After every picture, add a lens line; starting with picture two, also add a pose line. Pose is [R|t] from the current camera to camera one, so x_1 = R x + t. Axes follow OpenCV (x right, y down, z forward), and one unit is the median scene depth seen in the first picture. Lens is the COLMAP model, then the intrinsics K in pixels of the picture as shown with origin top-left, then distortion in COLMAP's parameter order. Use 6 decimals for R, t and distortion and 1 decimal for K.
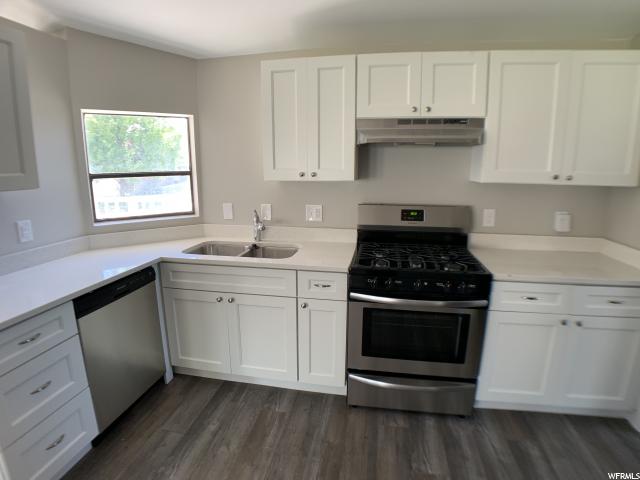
lens RADIAL K [[337.0, 0, 321.5], [0, 337.0, 236.9], [0, 0, 1]] dist [-0.074348, 0.002217]
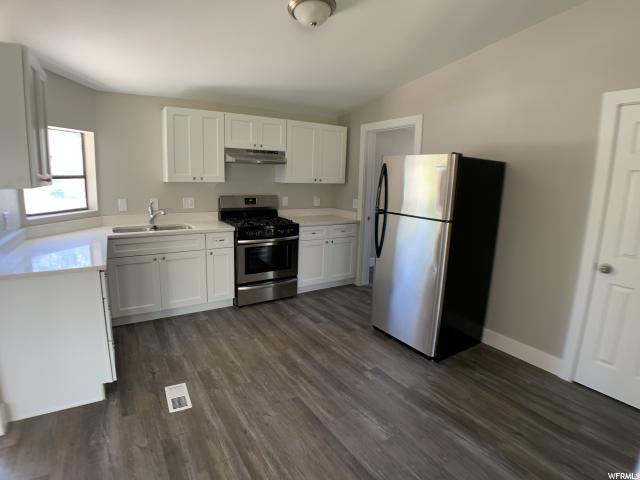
lens RADIAL K [[337.0, 0, 321.5], [0, 337.0, 236.9], [0, 0, 1]] dist [-0.074348, 0.002217]
pose [[0.731670, -0.103193, 0.673802, -0.784963], [0.109398, 0.993438, 0.033353, 0.123542], [-0.672823, 0.049309, 0.738159, -0.665991]]
